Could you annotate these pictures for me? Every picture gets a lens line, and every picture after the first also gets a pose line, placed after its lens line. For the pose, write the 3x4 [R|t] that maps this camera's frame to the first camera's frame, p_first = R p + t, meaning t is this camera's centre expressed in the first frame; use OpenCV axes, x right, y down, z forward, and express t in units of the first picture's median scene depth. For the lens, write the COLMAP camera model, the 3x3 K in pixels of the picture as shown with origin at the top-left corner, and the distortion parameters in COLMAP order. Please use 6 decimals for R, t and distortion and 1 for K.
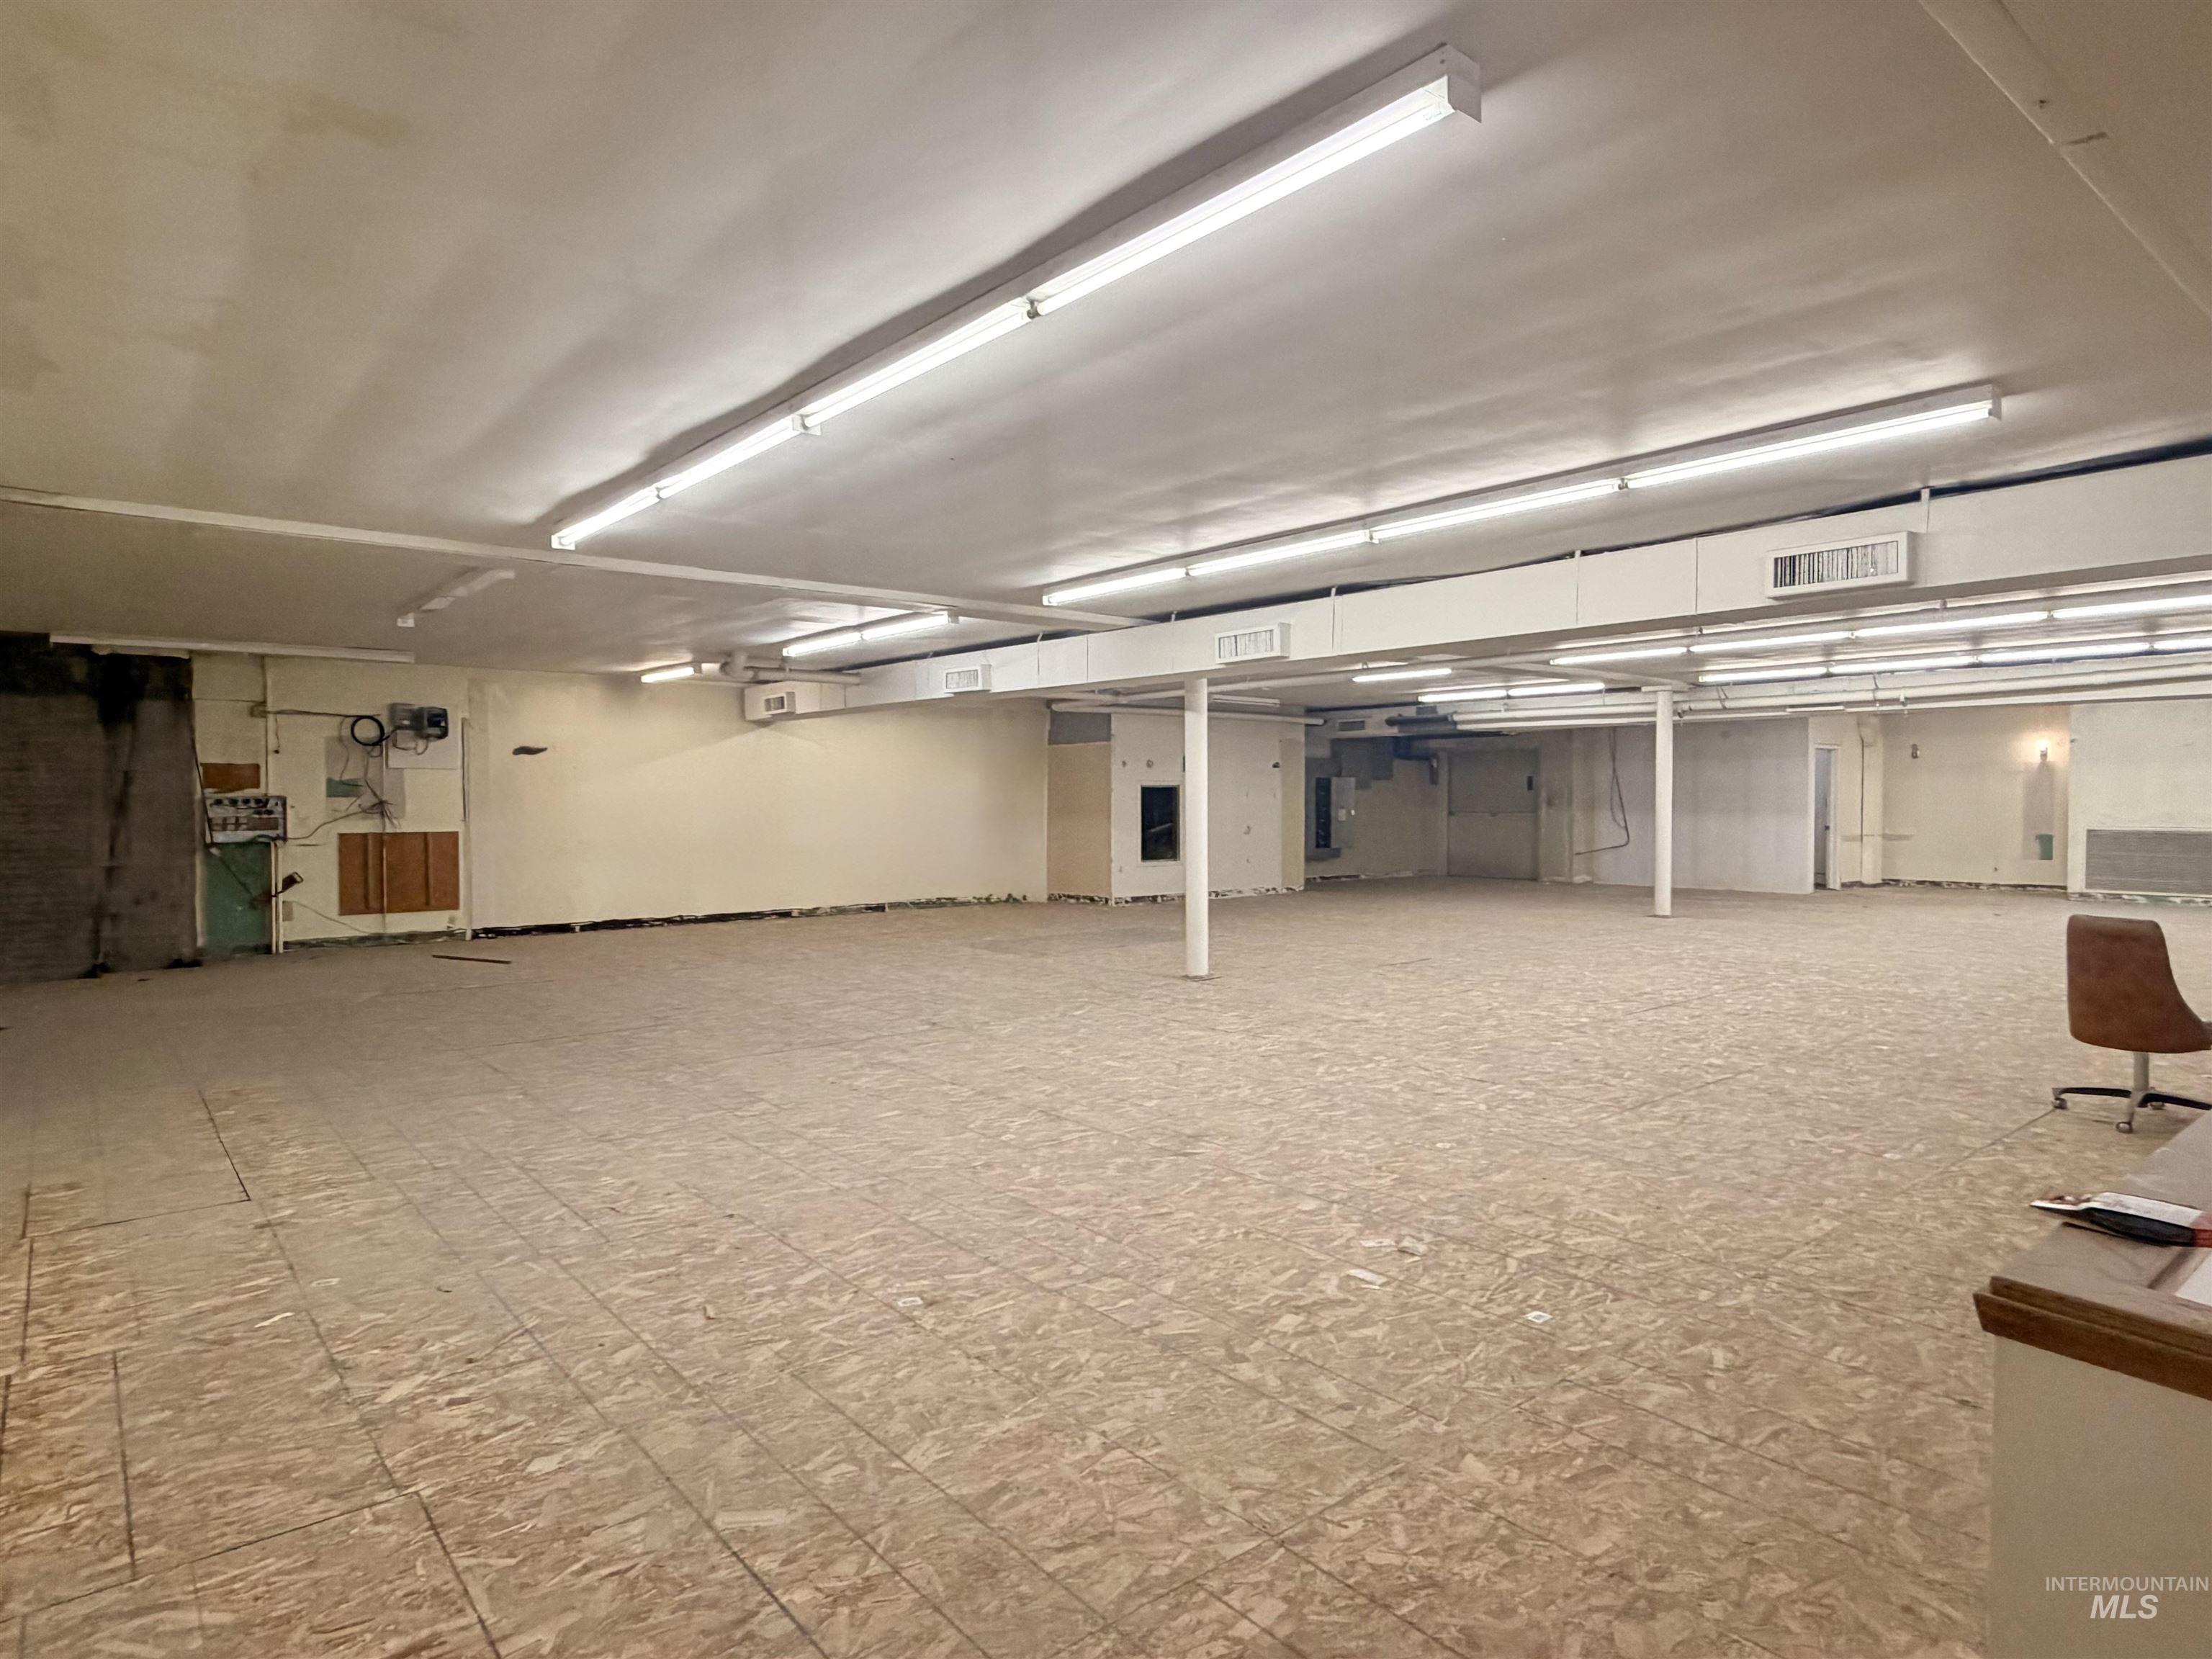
lens RADIAL K [[1287.7, 0, 1123.8], [0, 1287.7, 825.5], [0, 0, 1]] dist [0.001027, -0.000137]
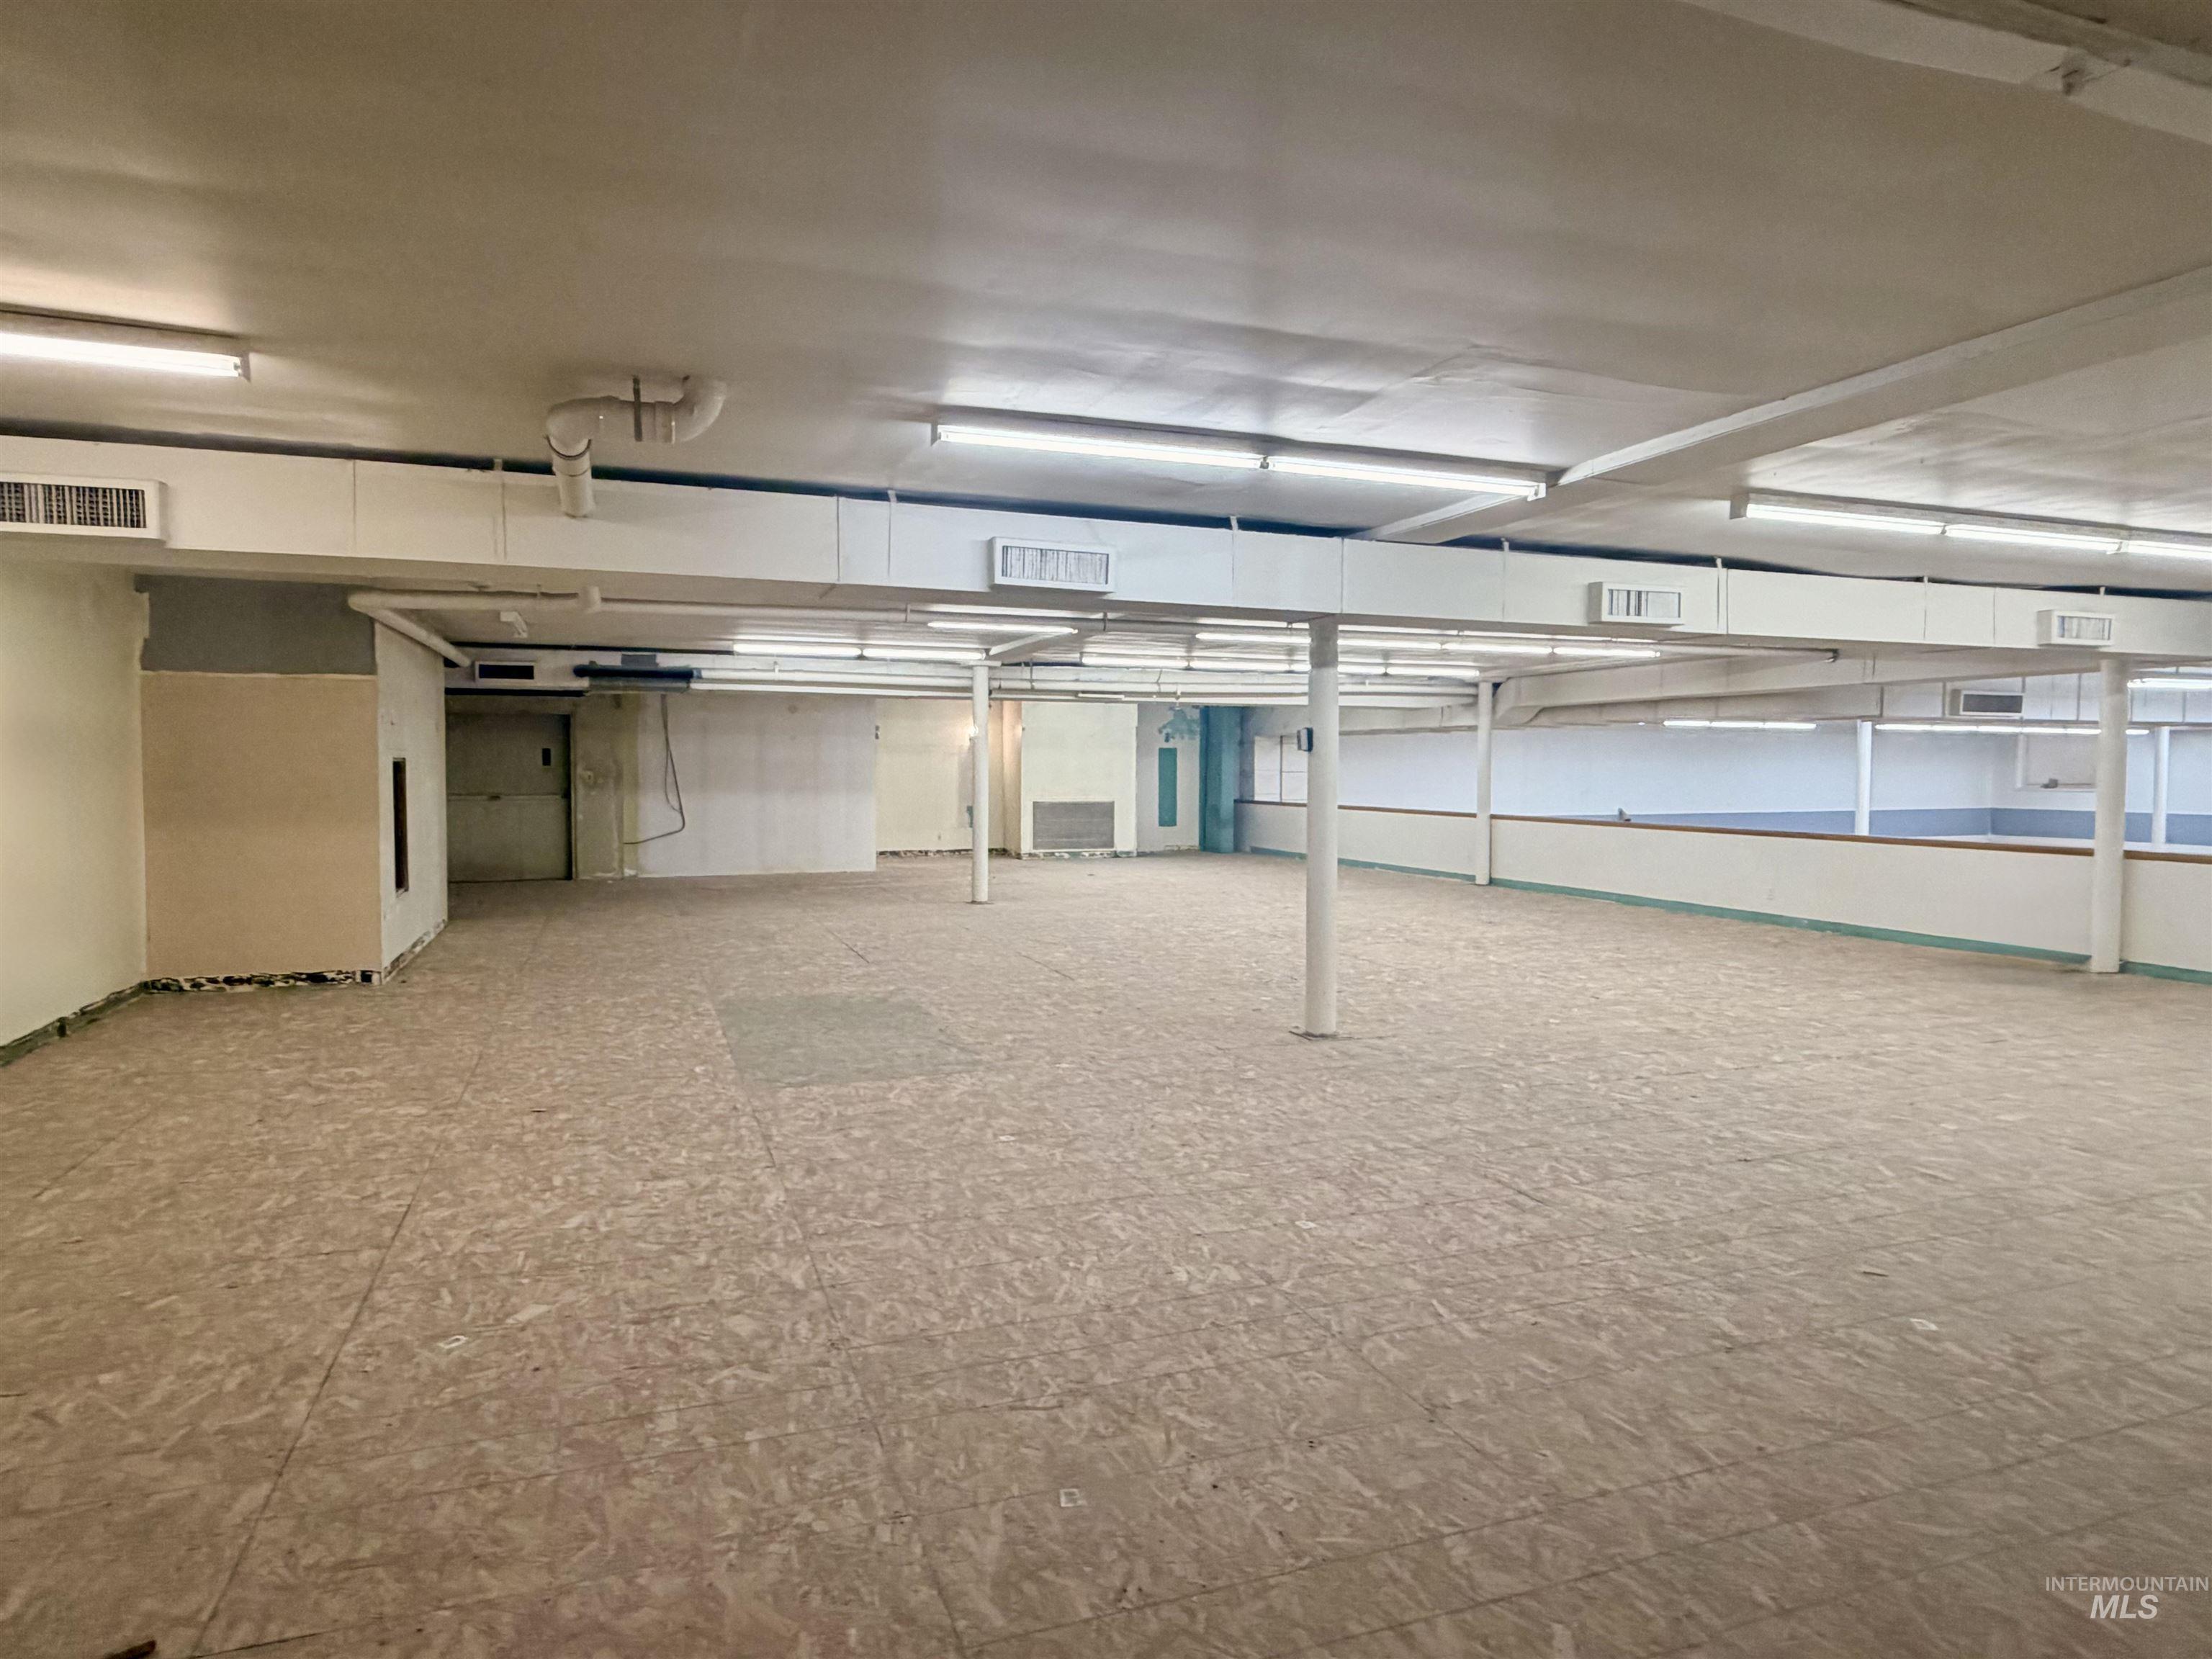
lens RADIAL K [[1287.7, 0, 1115.3], [0, 1287.7, 838.7], [0, 0, 1]] dist [0.001027, -0.000137]
pose [[0.327284, -0.048993, 0.943655, -0.440414], [0.016638, 0.998799, 0.046085, -0.018753], [-0.944780, 0.000618, 0.327706, 0.577793]]
